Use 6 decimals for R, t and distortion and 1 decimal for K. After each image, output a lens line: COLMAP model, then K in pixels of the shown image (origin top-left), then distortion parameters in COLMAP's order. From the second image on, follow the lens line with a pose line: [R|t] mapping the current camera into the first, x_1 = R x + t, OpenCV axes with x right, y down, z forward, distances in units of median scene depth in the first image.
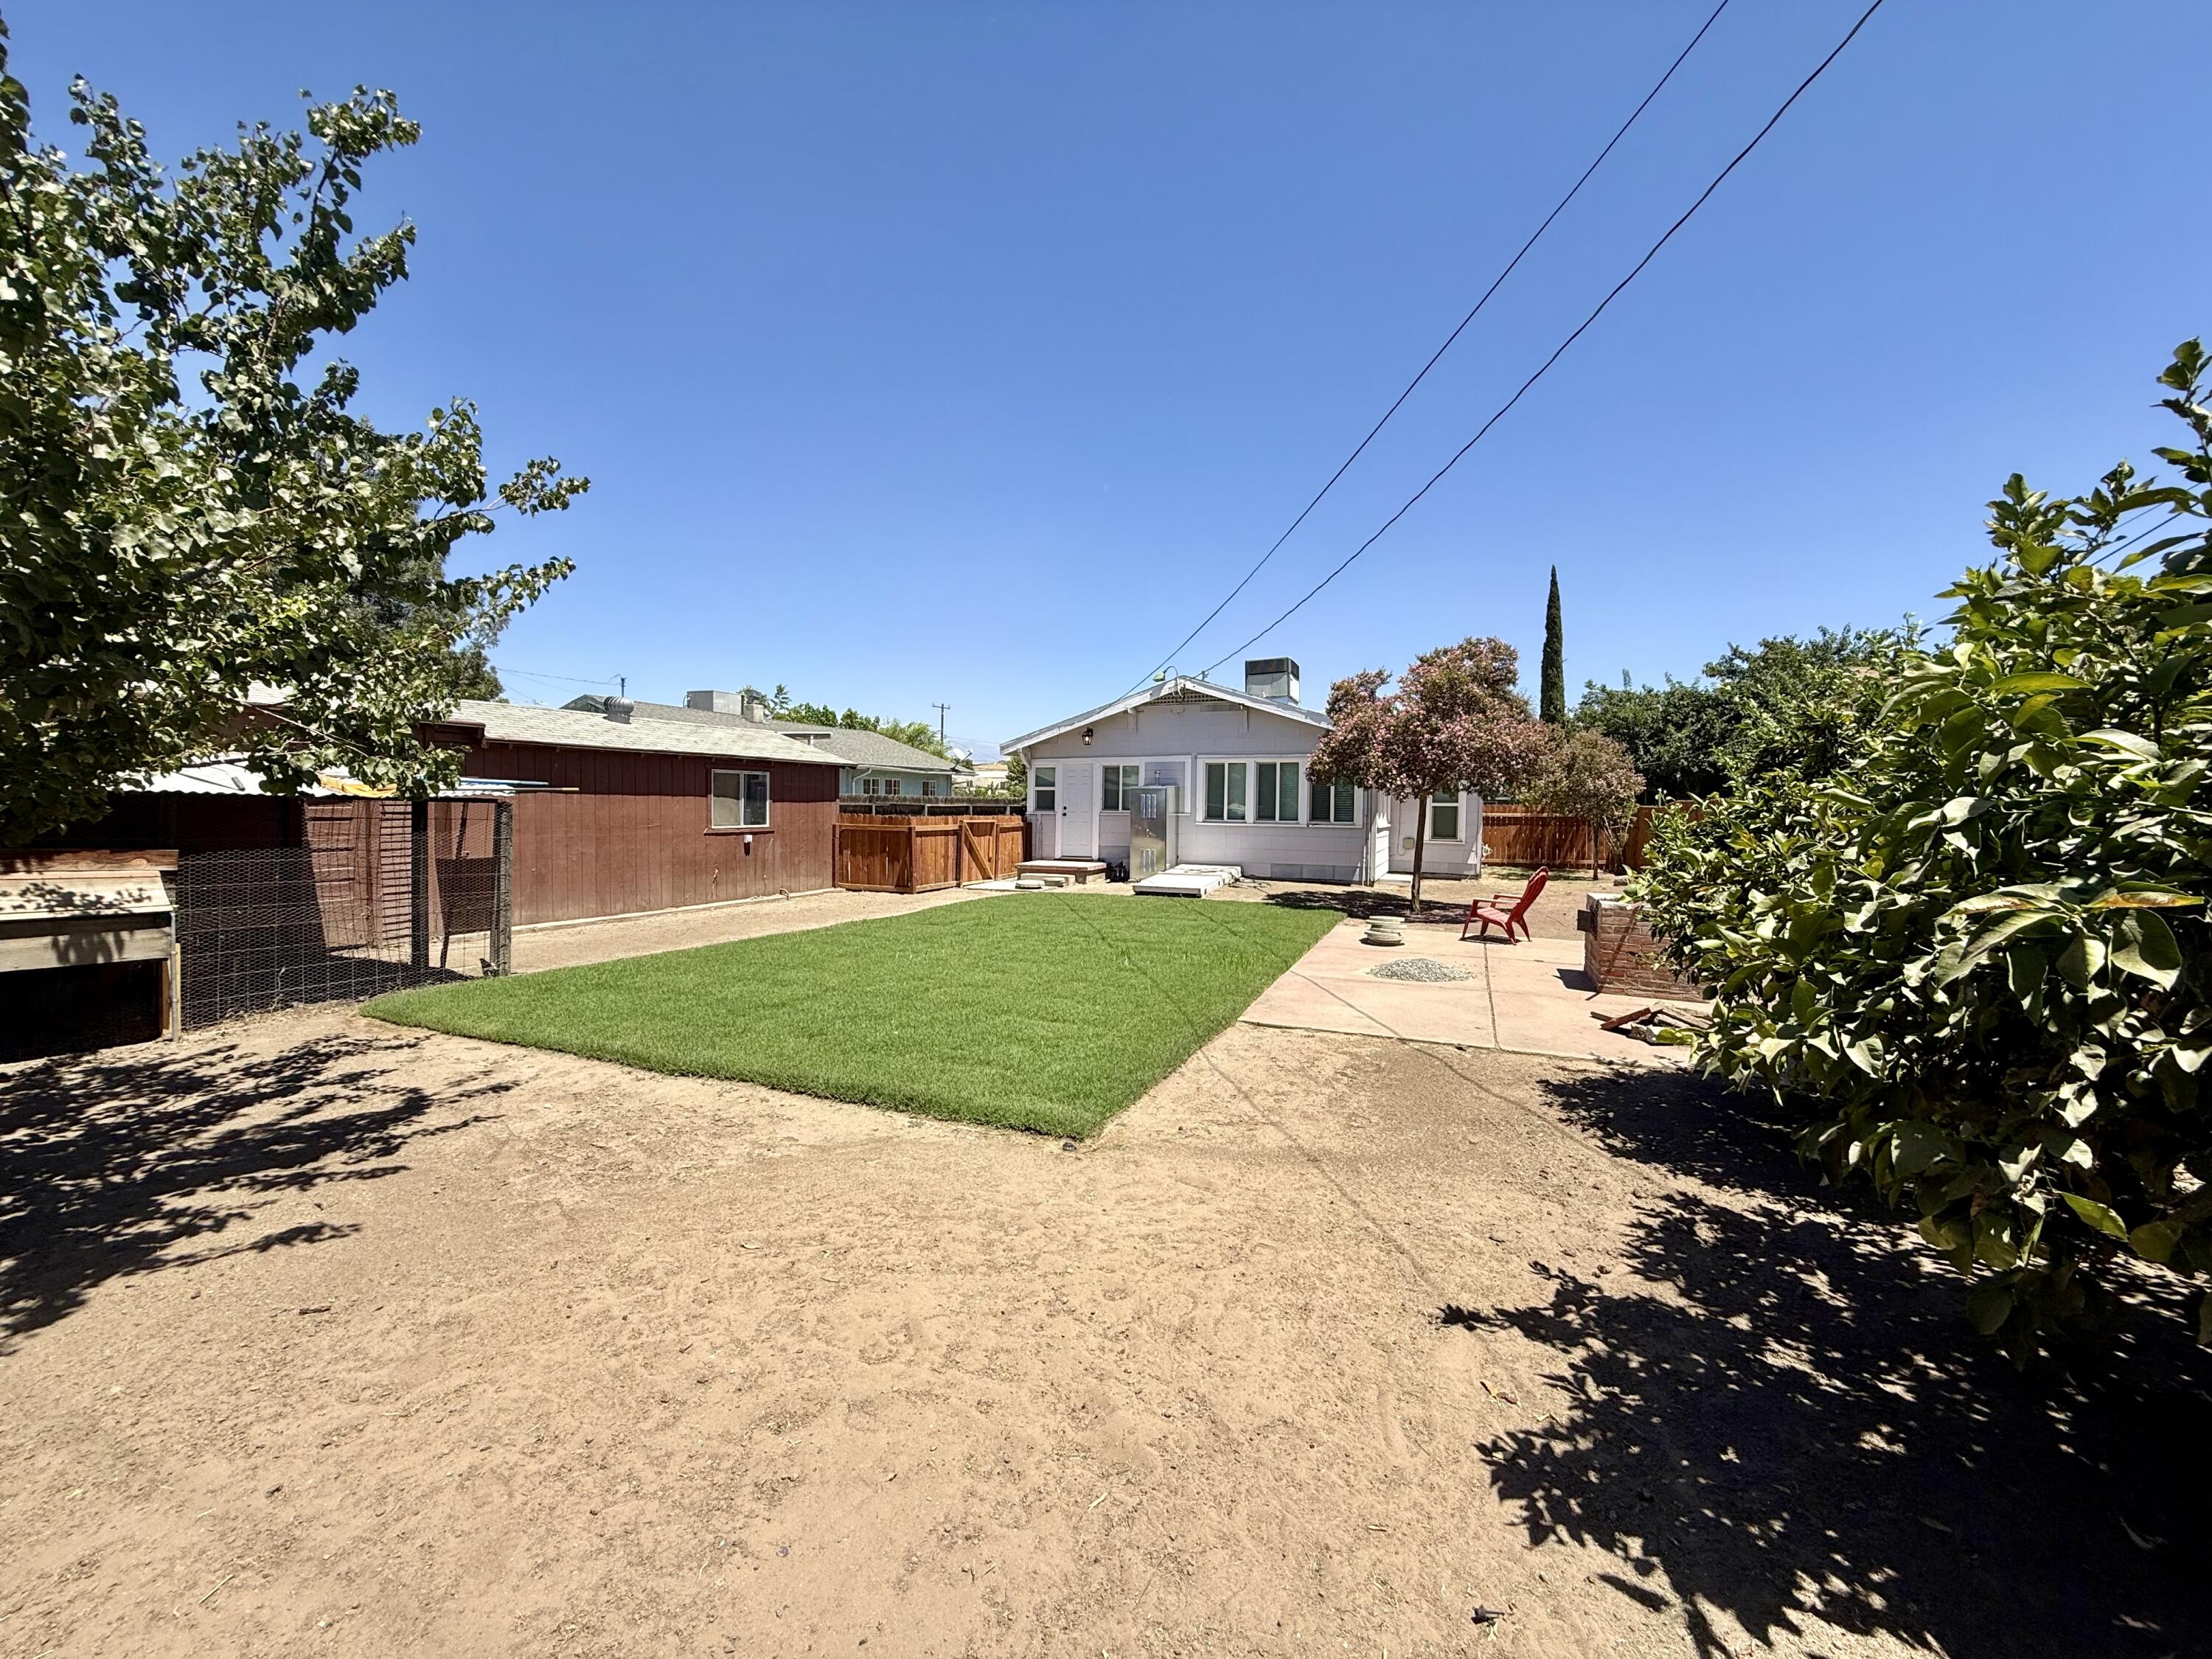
lens RADIAL K [[881.6, 0, 1106.0], [0, 881.6, 829.5], [0, 0, 1]] dist [0.000656, 0.000112]
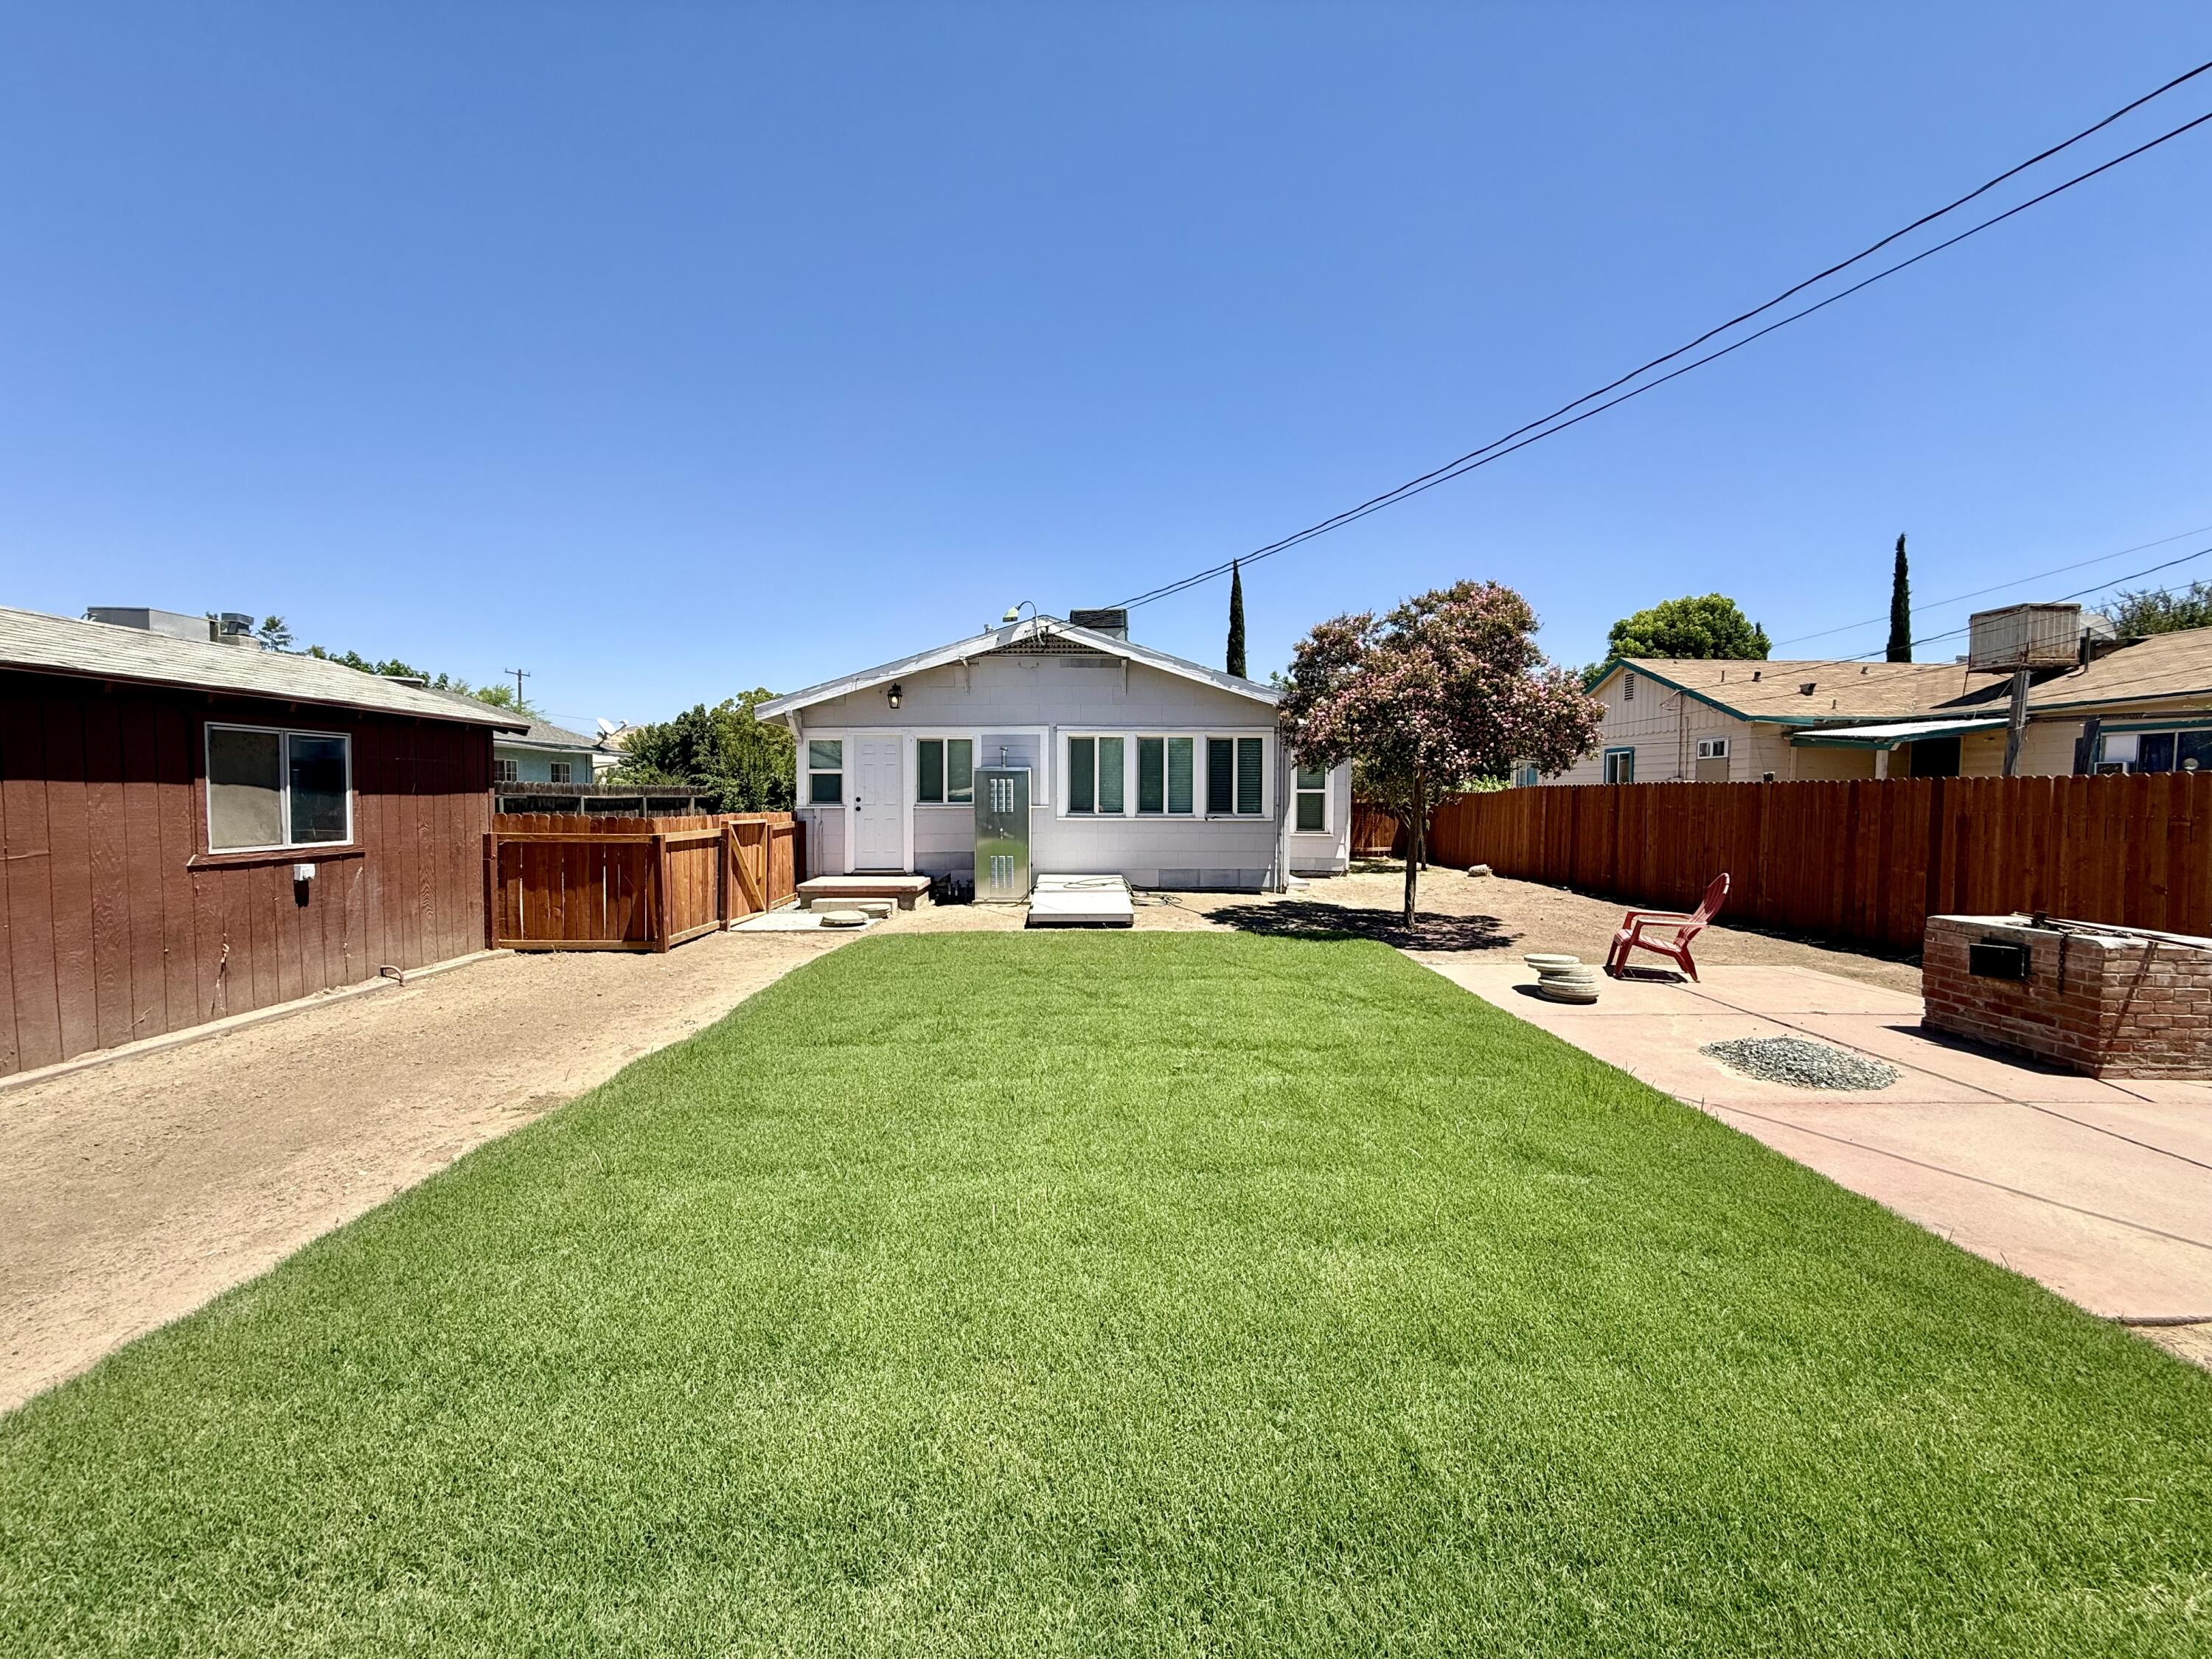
lens RADIAL K [[881.6, 0, 1106.0], [0, 881.6, 829.5], [0, 0, 1]] dist [0.000656, 0.000112]
pose [[0.912580, -0.023961, 0.408196, -0.166648], [0.018055, 0.999669, 0.018315, -0.010744], [-0.408500, -0.009344, 0.912711, 0.316415]]
